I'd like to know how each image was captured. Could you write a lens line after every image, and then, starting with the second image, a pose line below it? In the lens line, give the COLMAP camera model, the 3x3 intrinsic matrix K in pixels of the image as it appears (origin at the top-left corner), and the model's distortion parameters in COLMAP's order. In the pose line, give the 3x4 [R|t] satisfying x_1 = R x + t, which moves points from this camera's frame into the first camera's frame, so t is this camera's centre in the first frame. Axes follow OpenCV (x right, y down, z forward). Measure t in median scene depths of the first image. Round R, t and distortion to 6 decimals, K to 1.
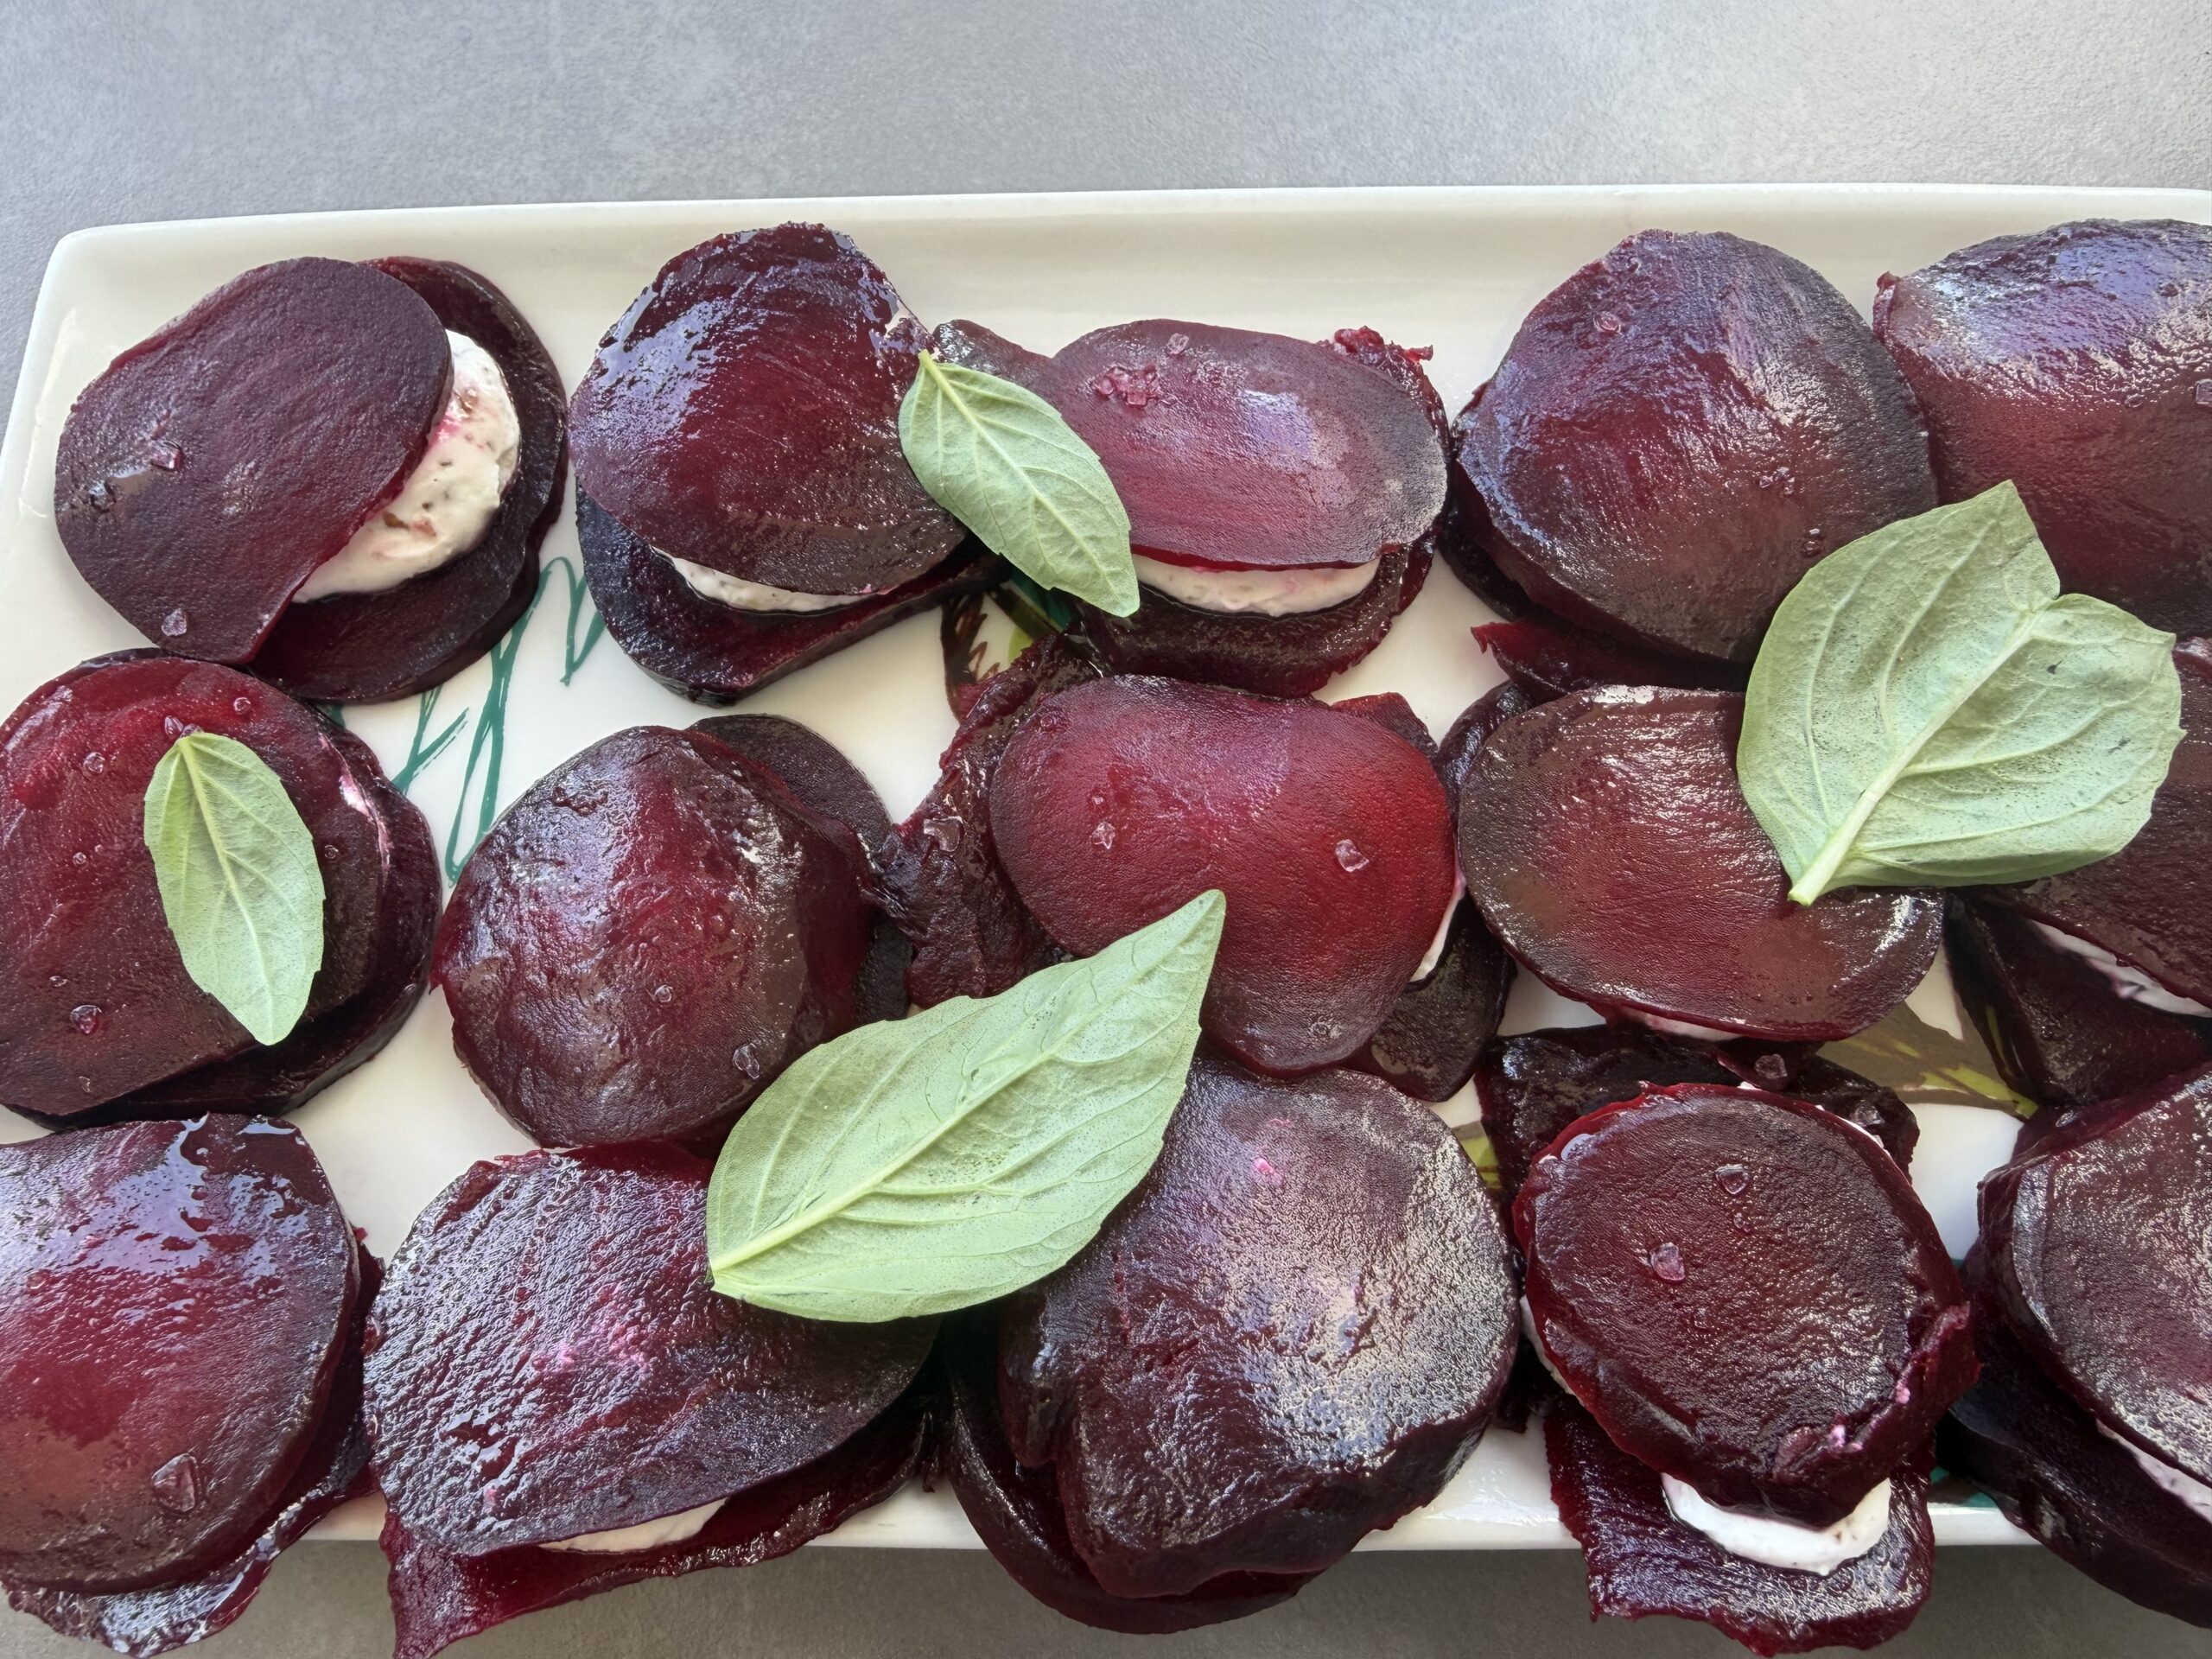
lens RADIAL K [[1655.7, 0, 1039.0], [0, 1655.7, 830.5], [0, 0, 1]] dist [0.023169, -0.003452]
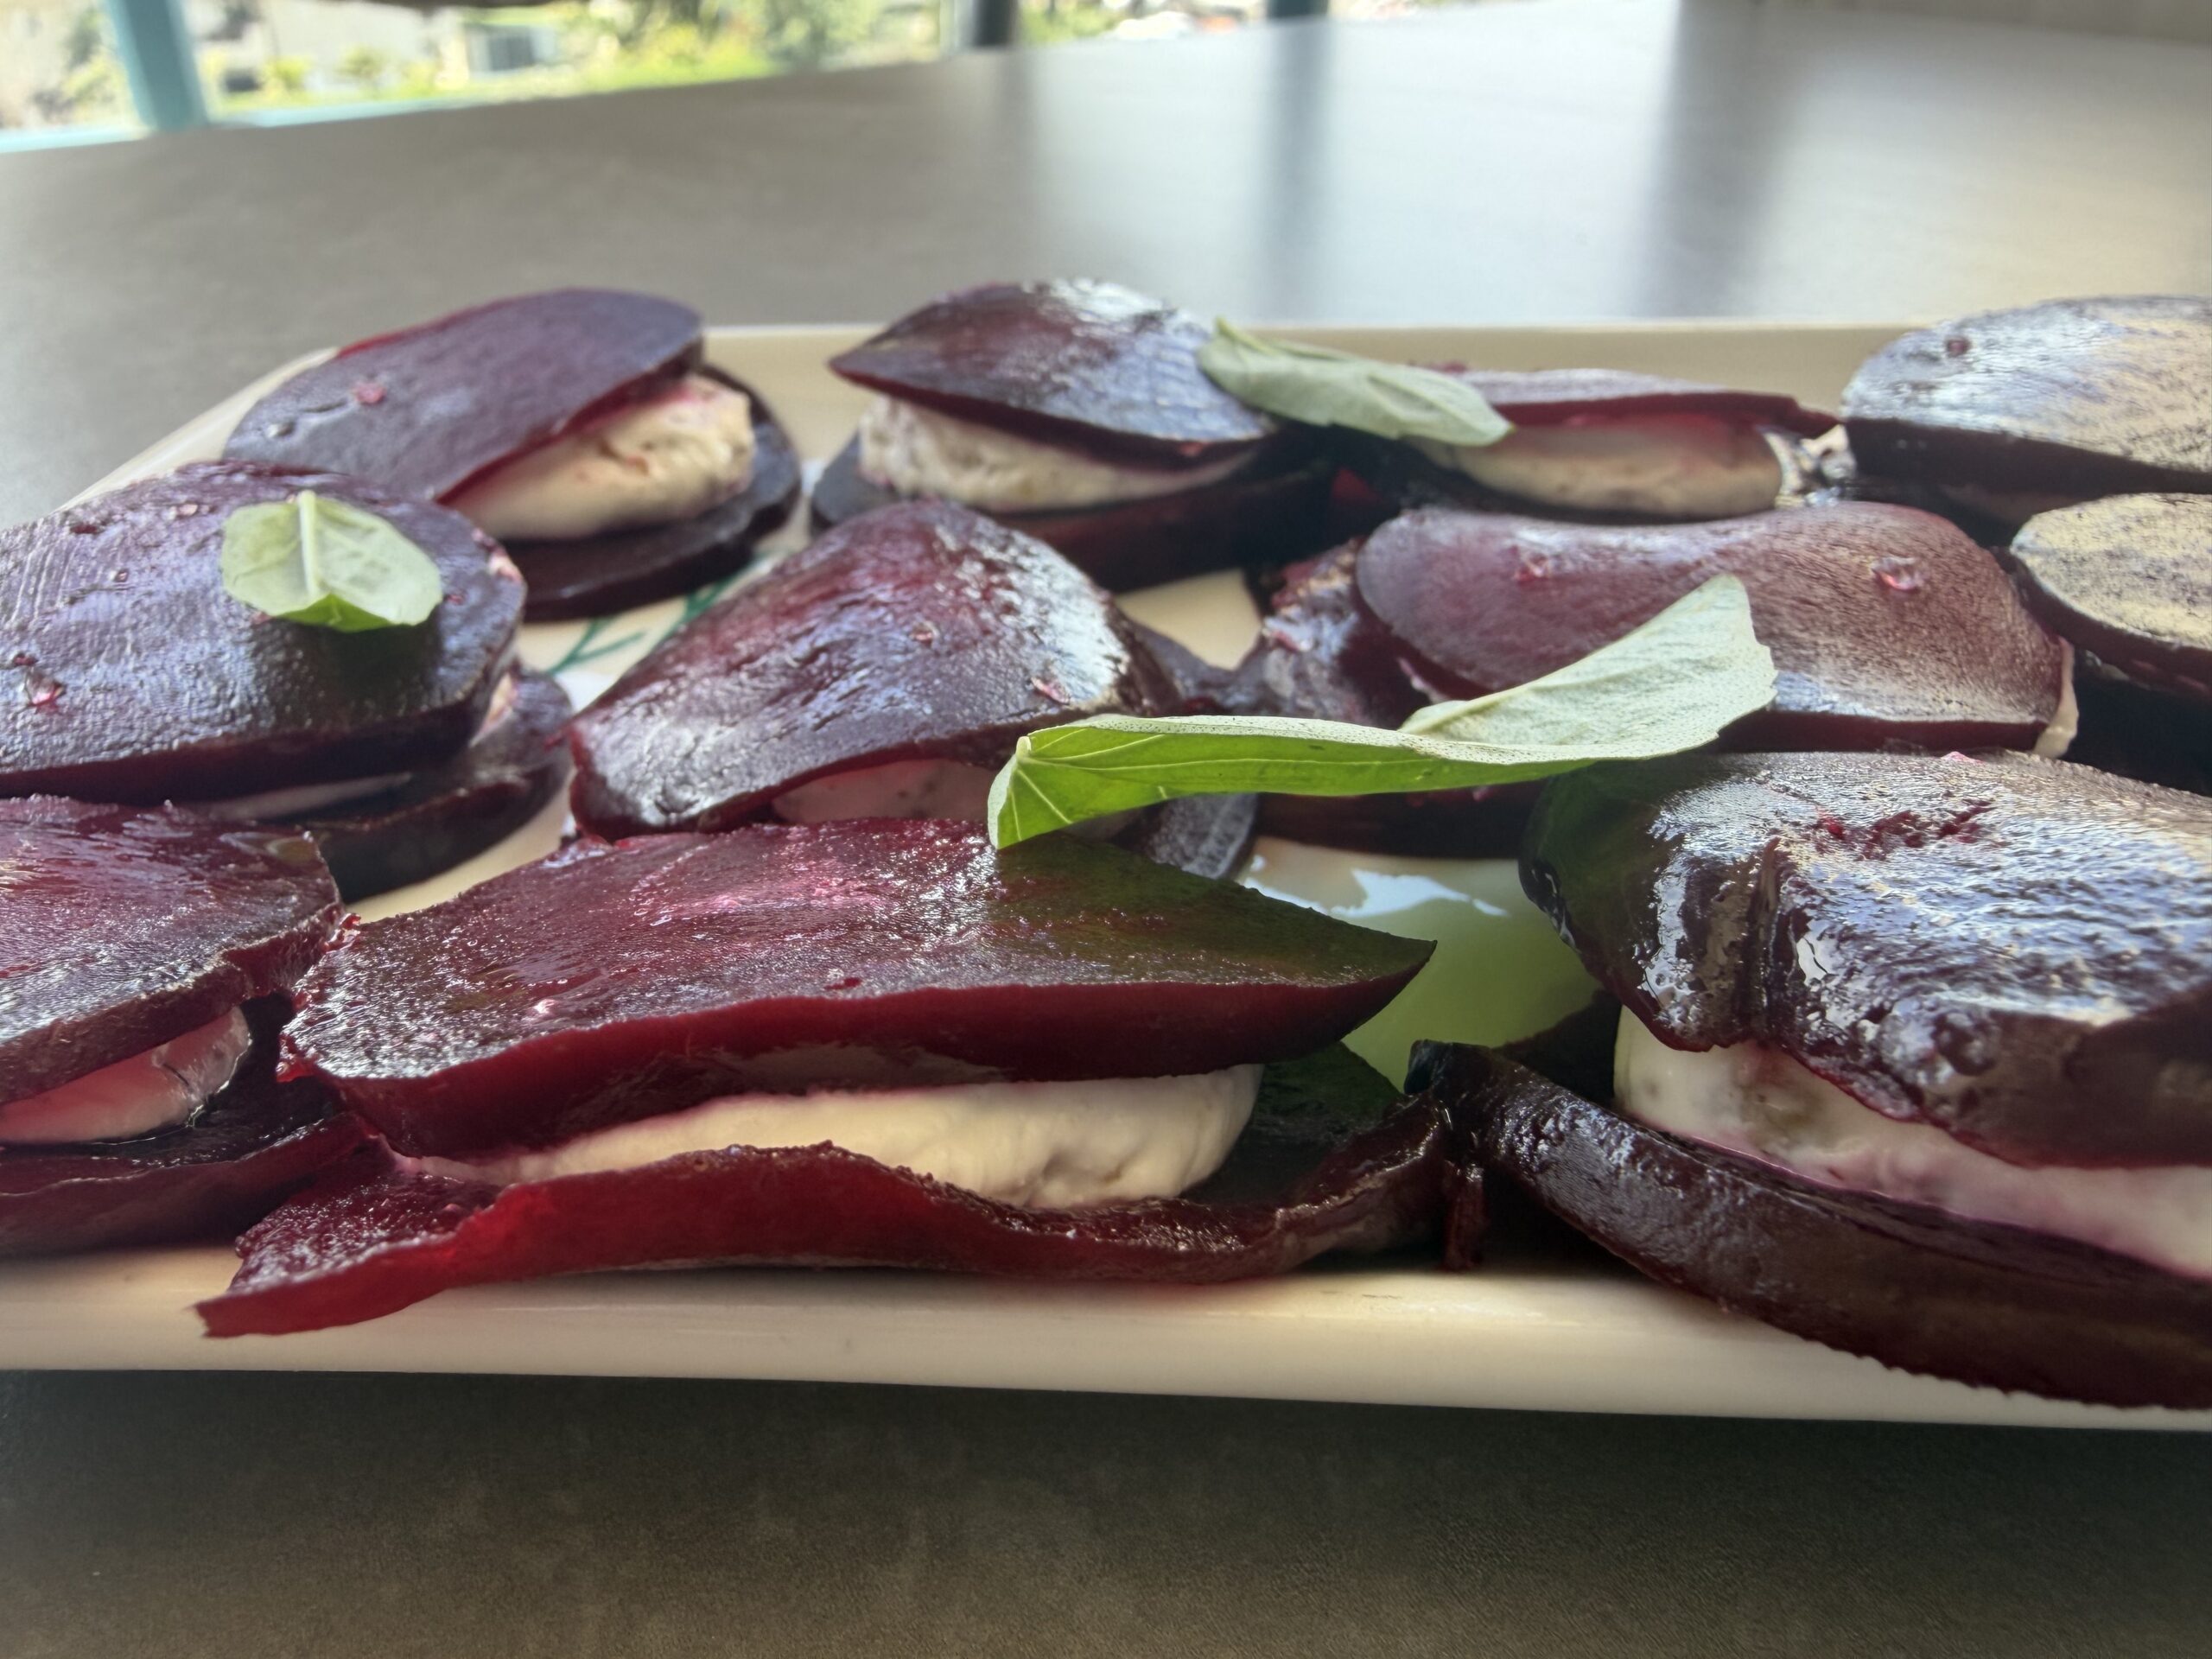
lens RADIAL K [[1653.9, 0, 1043.2], [0, 1653.9, 829.0], [0, 0, 1]] dist [0.026725, -0.000958]
pose [[0.999863, 0.004653, -0.015879, -0.152717], [-0.014184, 0.735228, -0.677671, 0.554053], [0.008522, 0.677804, 0.735194, 0.518393]]
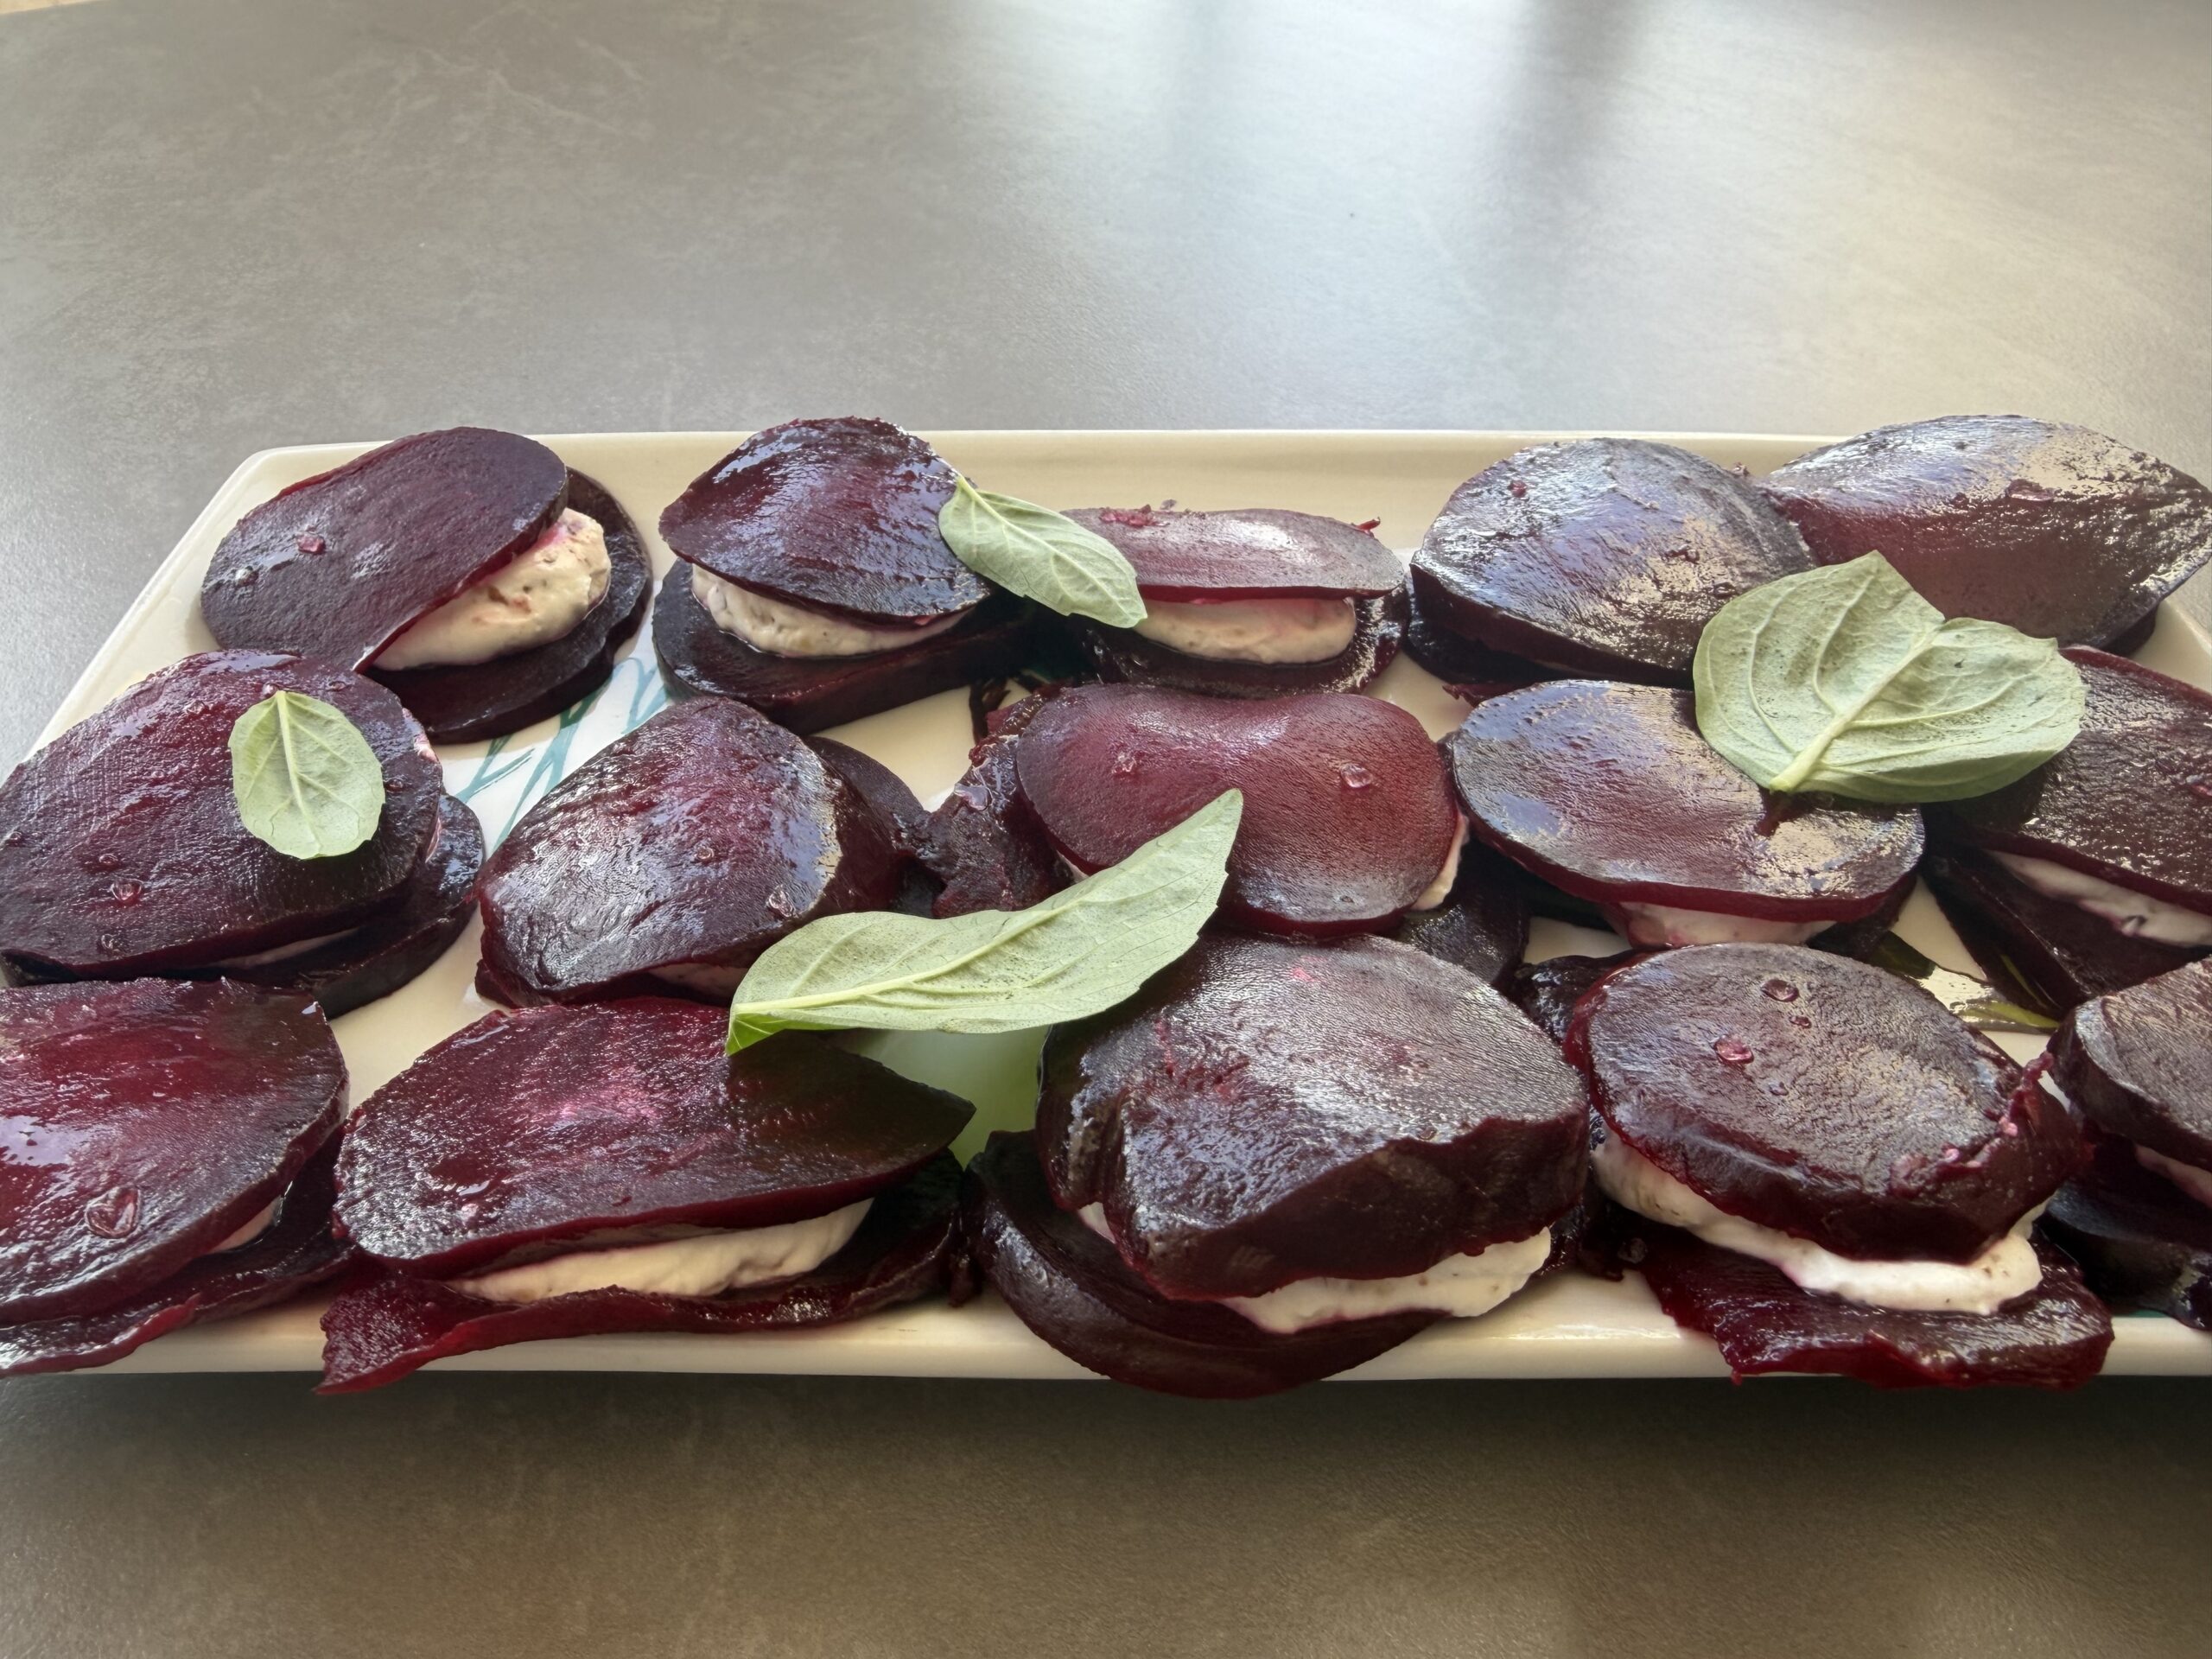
lens RADIAL K [[1653.9, 0, 1043.2], [0, 1653.9, 829.0], [0, 0, 1]] dist [0.026725, -0.000958]
pose [[0.999831, -0.003866, 0.017994, -0.032023], [0.012815, 0.847953, -0.529917, 0.581612], [-0.013209, 0.530058, 0.847858, 0.109986]]
